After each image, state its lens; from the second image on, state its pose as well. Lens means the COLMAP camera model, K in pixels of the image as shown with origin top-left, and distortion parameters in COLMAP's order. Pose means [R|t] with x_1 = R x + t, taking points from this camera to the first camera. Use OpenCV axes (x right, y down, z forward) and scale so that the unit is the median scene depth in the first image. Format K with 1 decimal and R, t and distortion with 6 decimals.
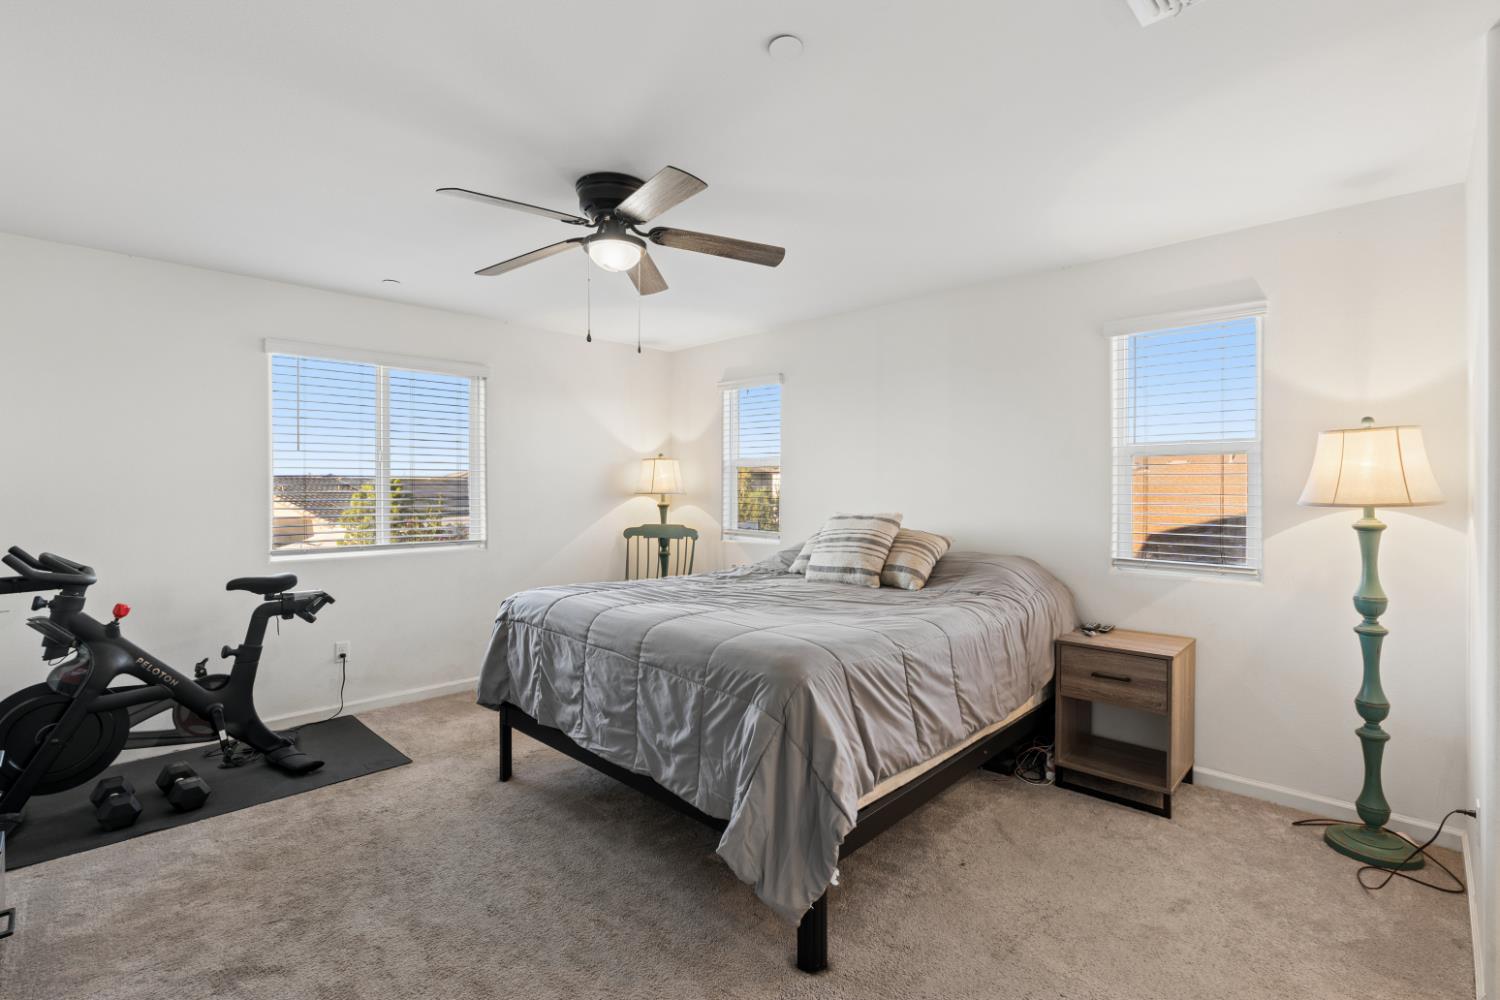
lens RADIAL K [[691.4, 0, 745.8], [0, 691.4, 487.1], [0, 0, 1]] dist [-0.014187, -0.000310]
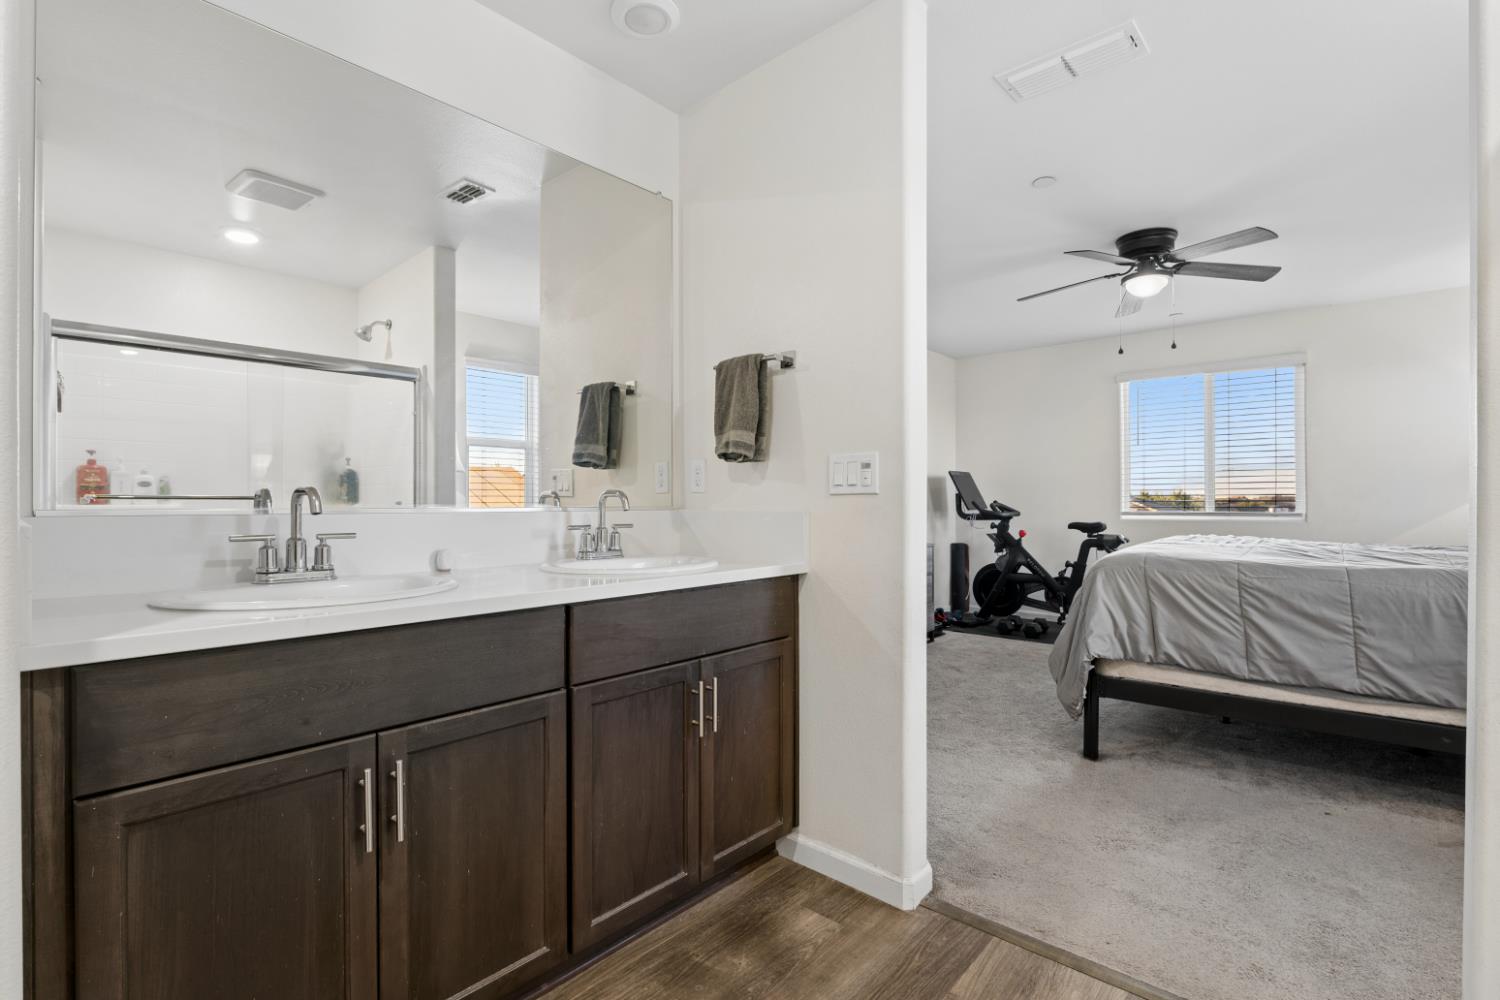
lens RADIAL K [[691.4, 0, 743.8], [0, 691.4, 502.6], [0, 0, 1]] dist [-0.014187, -0.000310]
pose [[0.046681, 0.001095, -0.998909, 1.032204], [0.001908, 0.999997, 0.001185, 0.088755], [0.998908, -0.001961, 0.046679, 0.109610]]
